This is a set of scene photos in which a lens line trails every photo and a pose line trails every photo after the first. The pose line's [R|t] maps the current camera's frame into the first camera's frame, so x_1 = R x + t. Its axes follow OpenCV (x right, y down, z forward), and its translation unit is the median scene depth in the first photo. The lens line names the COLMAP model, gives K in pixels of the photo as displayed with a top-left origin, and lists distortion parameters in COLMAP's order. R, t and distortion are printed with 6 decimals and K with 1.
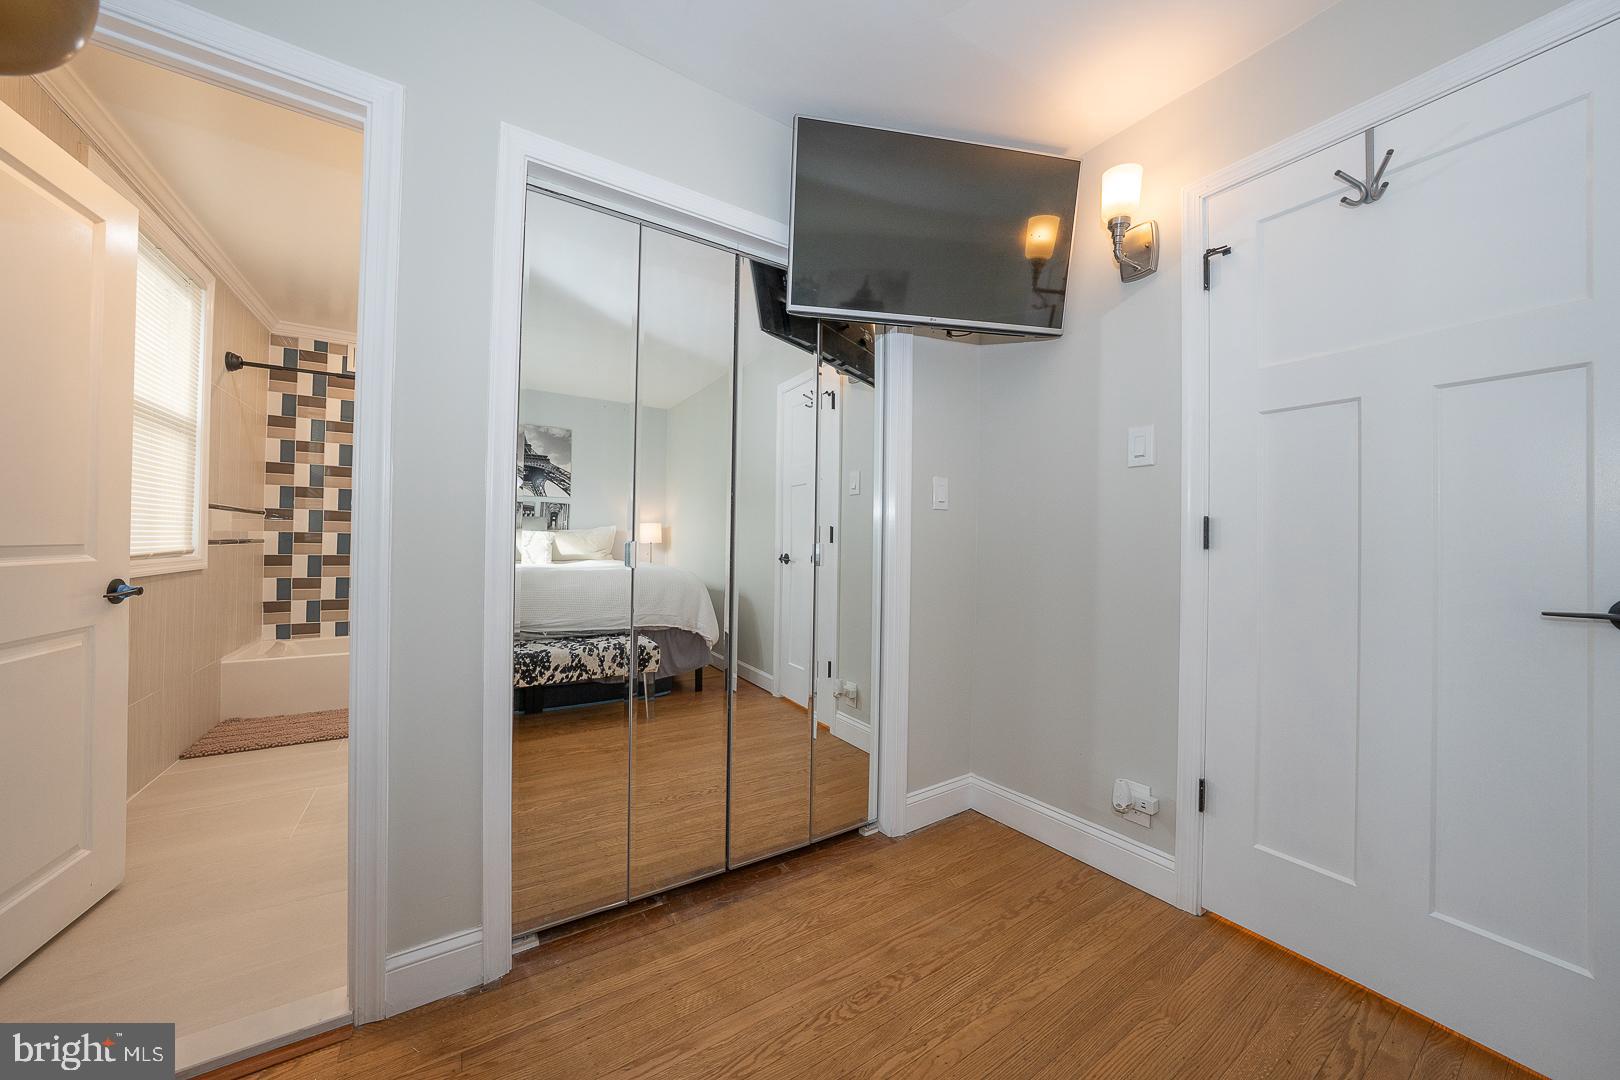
lens RADIAL K [[561.7, 0, 813.9], [0, 561.7, 534.7], [0, 0, 1]] dist [-0.029737, 0.007087]
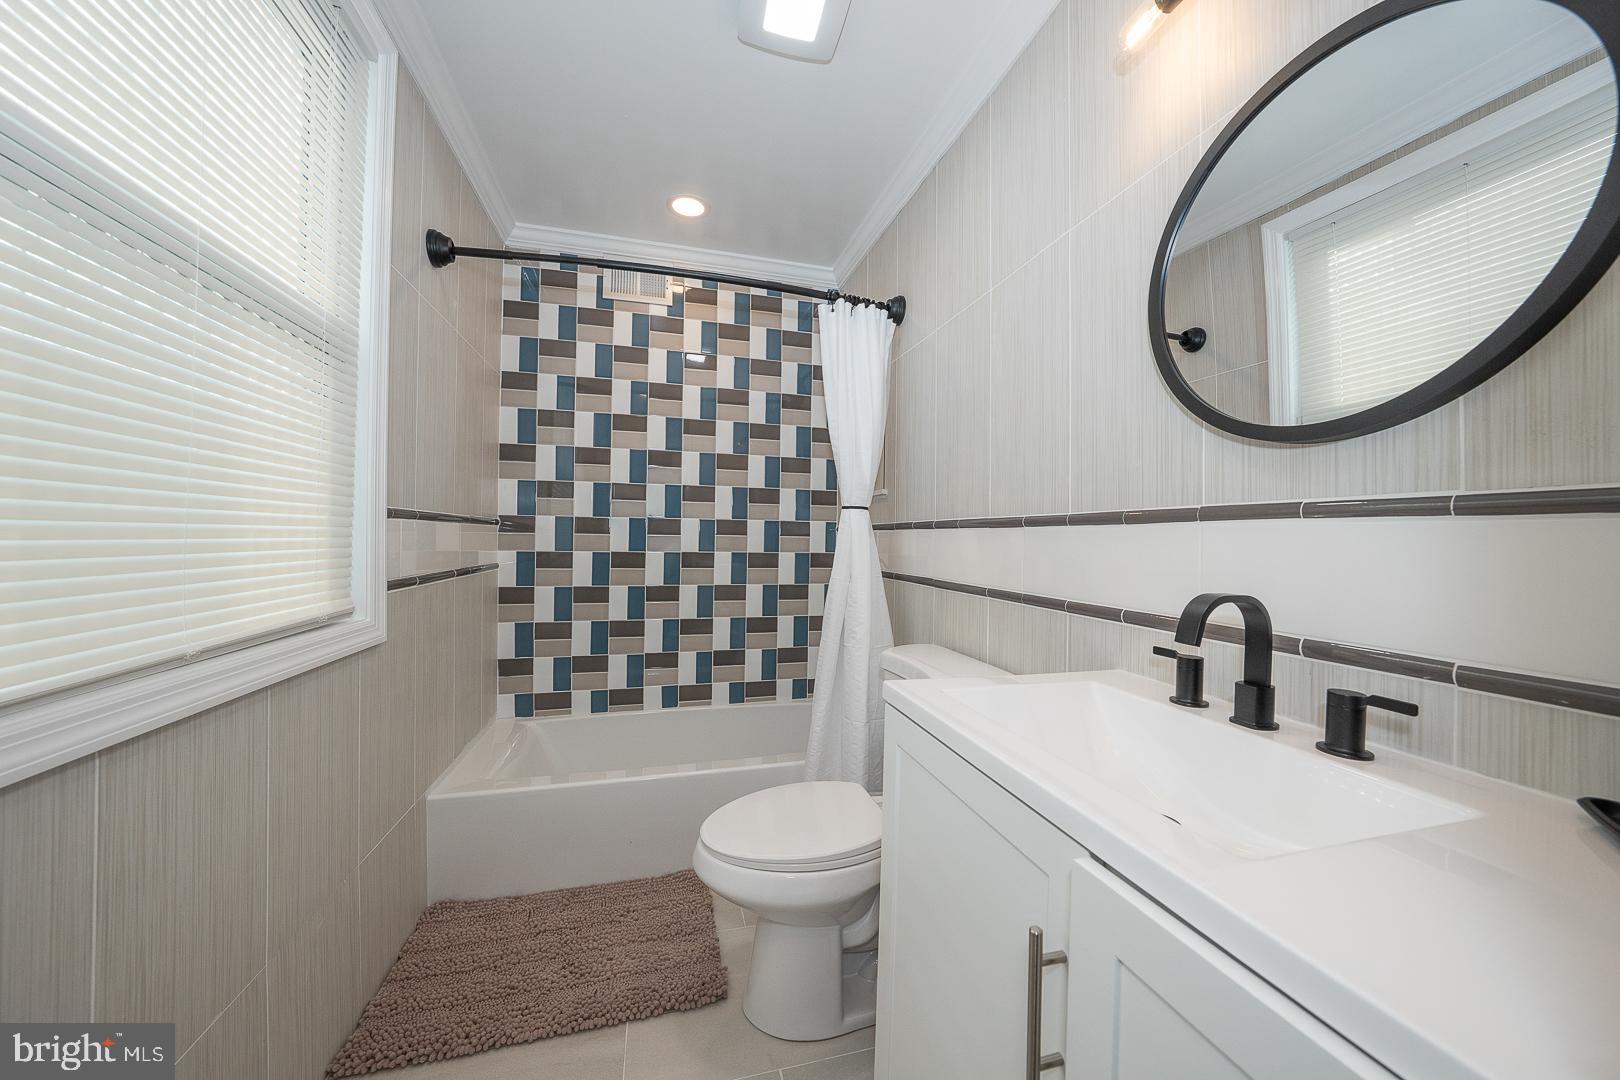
lens RADIAL K [[561.7, 0, 813.9], [0, 561.7, 534.7], [0, 0, 1]] dist [-0.029737, 0.007087]
pose [[0.953710, -0.007515, -0.300632, -0.444403], [0.007904, 0.999969, 0.000078, -0.022410], [0.300622, -0.002451, 0.953740, 0.481029]]
